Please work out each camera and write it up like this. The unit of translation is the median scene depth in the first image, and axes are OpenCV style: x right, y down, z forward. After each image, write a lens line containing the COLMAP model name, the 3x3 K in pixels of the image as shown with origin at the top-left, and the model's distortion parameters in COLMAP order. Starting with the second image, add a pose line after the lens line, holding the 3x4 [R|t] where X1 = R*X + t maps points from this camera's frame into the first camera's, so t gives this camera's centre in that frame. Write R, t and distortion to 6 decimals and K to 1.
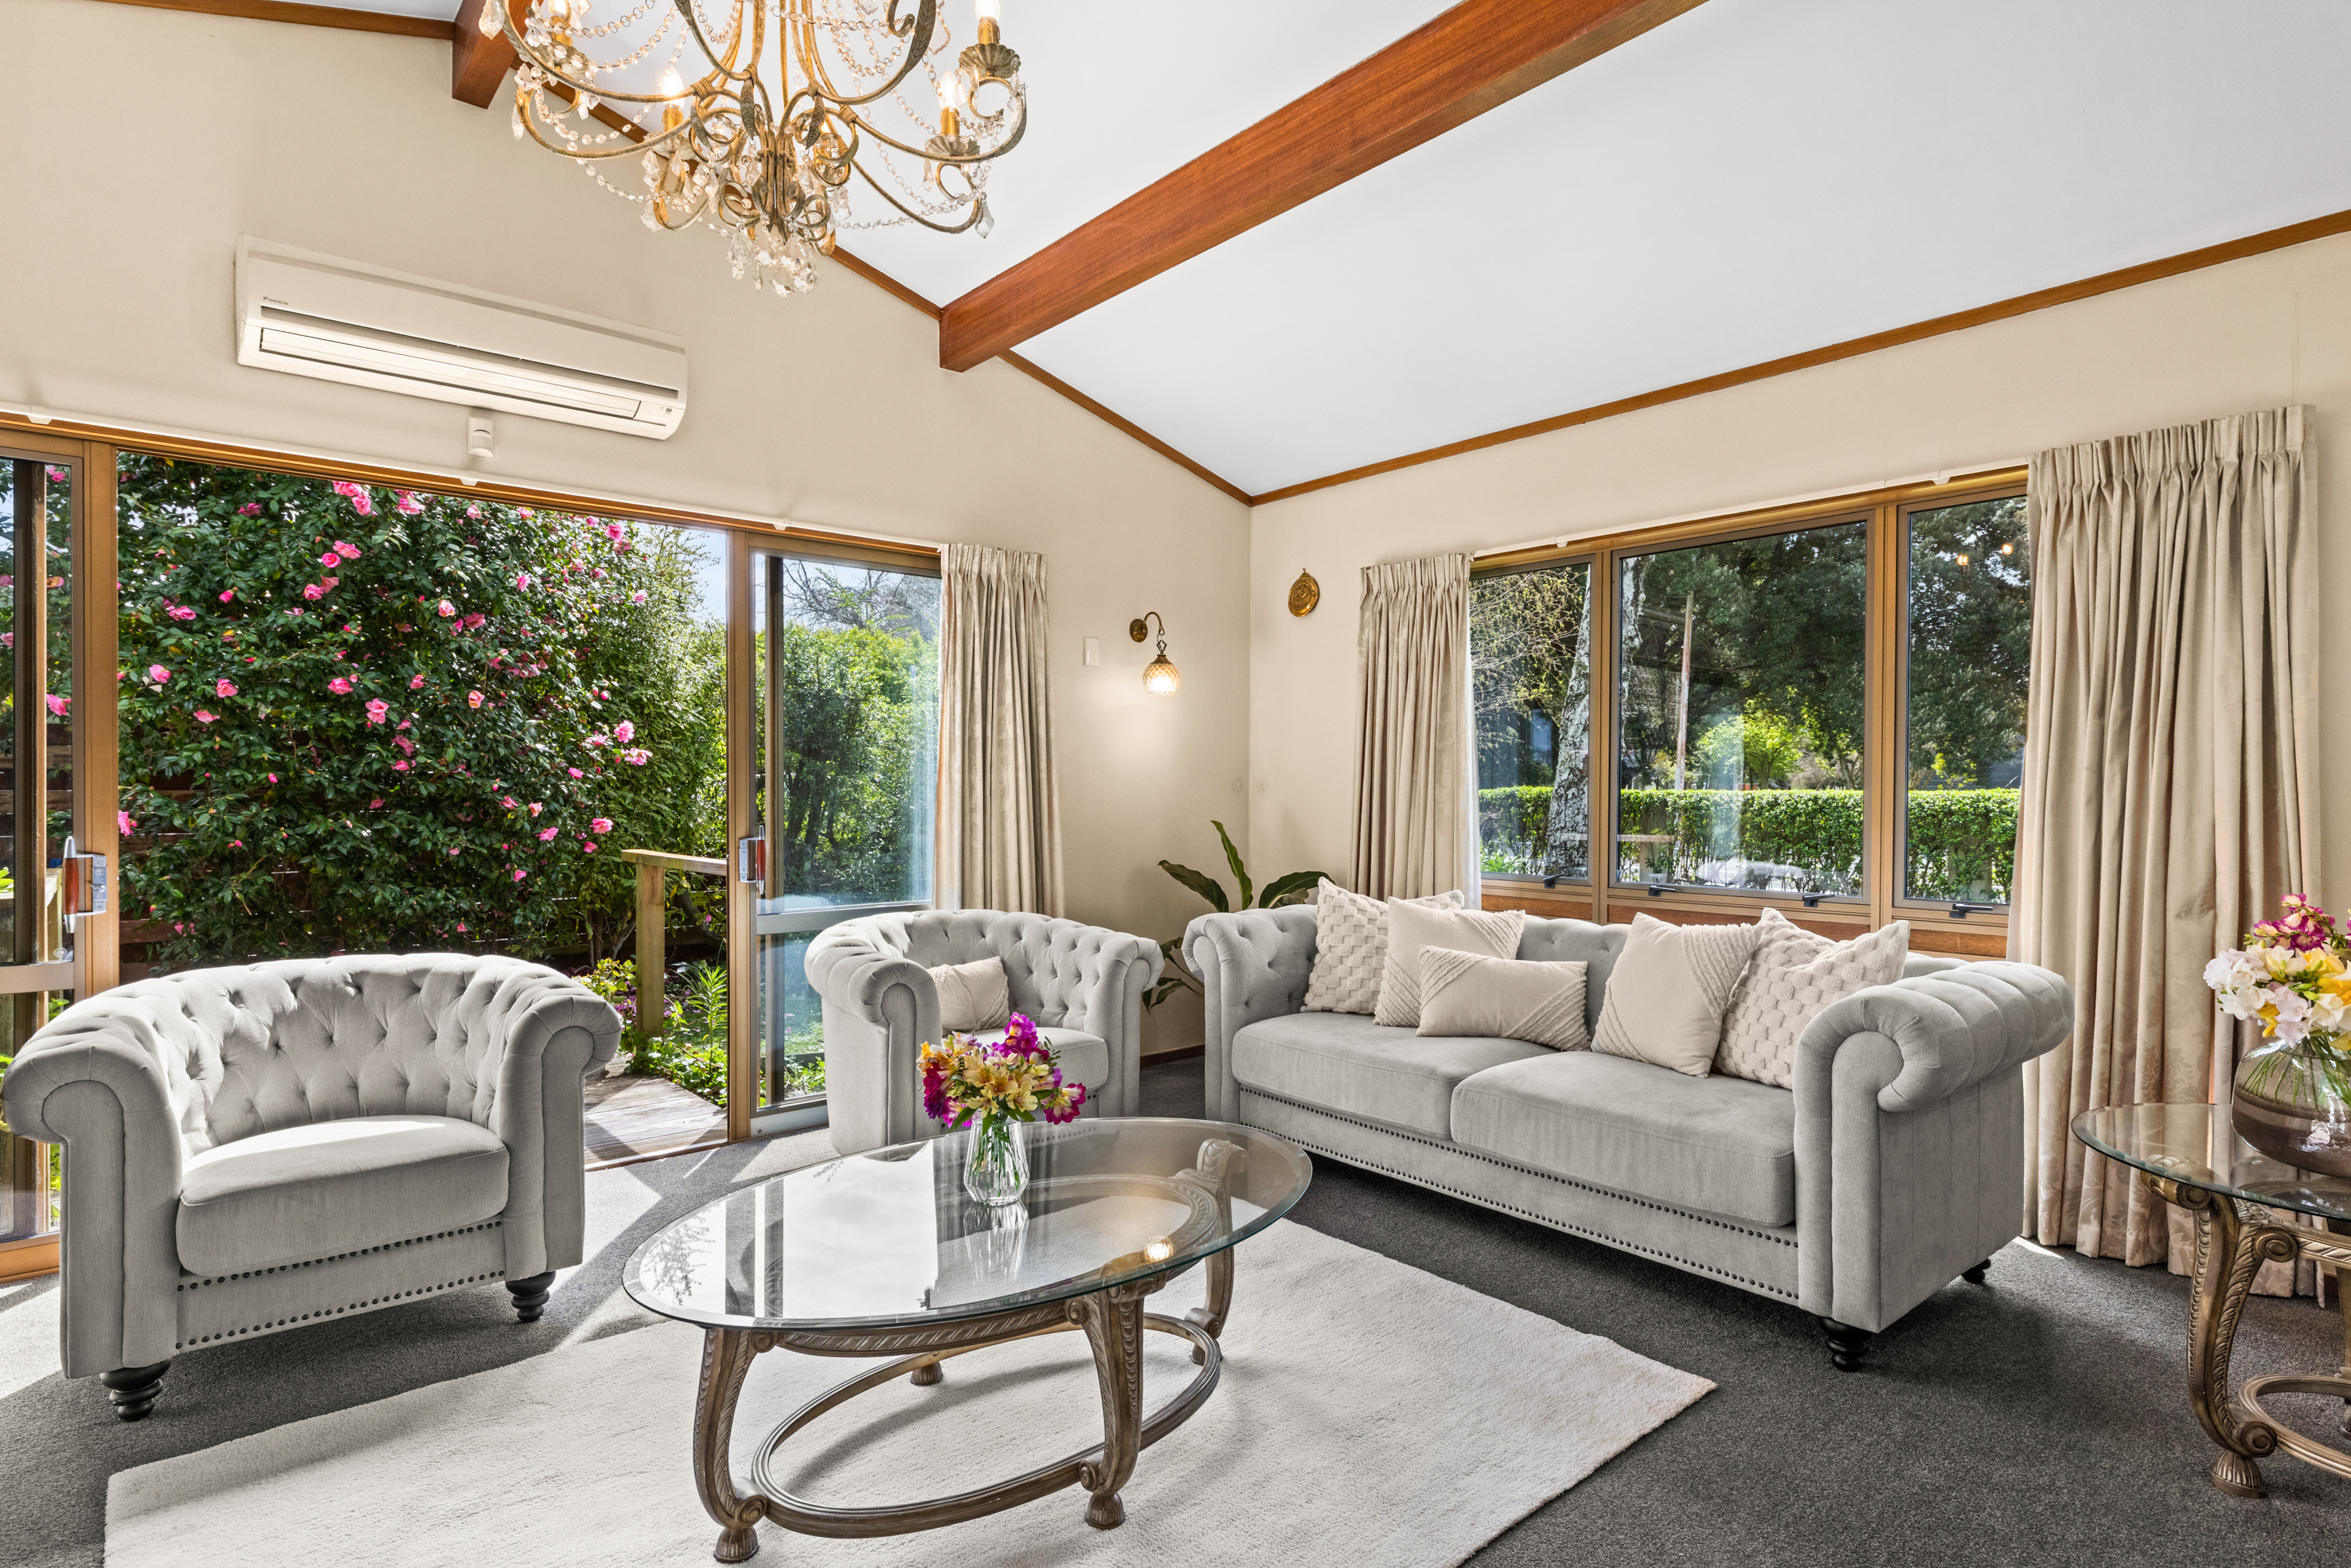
lens RADIAL K [[1223.7, 0, 1174.8], [0, 1223.7, 791.7], [0, 0, 1]] dist [0.006923, 0.000016]
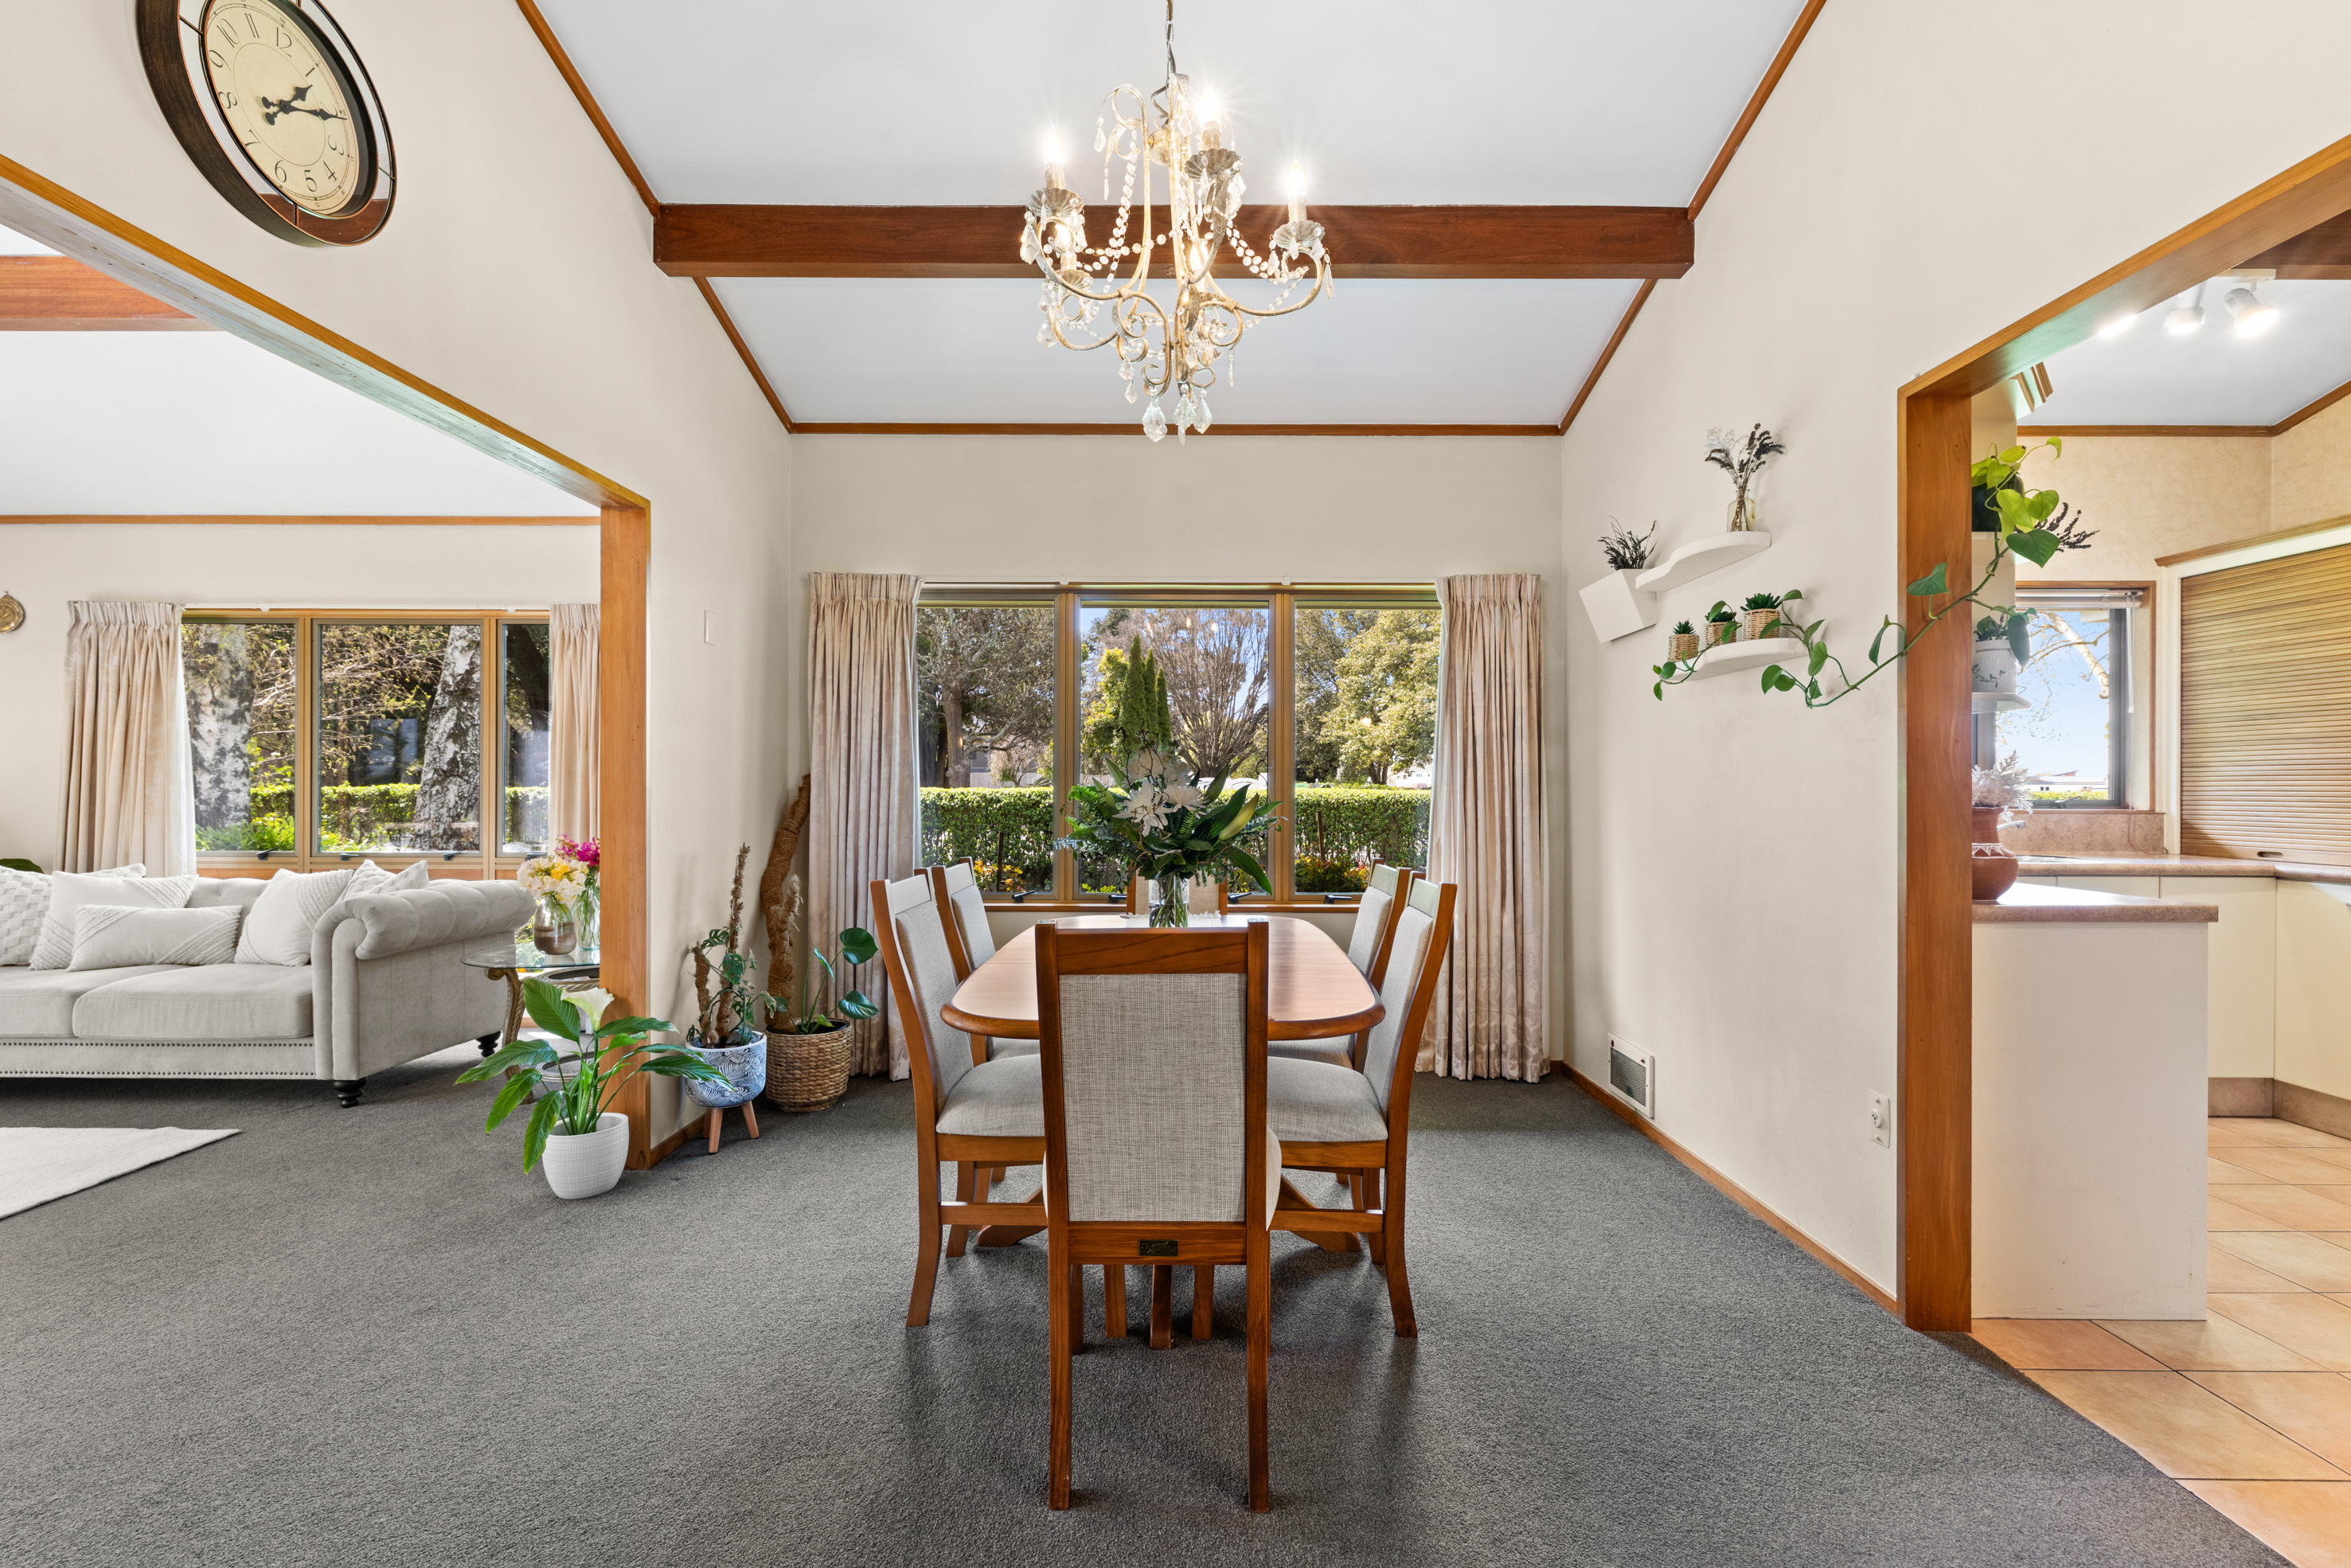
lens RADIAL K [[1028.0, 0, 1189.8], [0, 1028.0, 790.4], [0, 0, 1]] dist [0.001665, 0.000880]
pose [[0.654500, -0.002224, 0.756059, 0.140534], [0.000890, 0.999997, 0.002171, -0.000287], [-0.756062, -0.000748, 0.654500, -0.623881]]
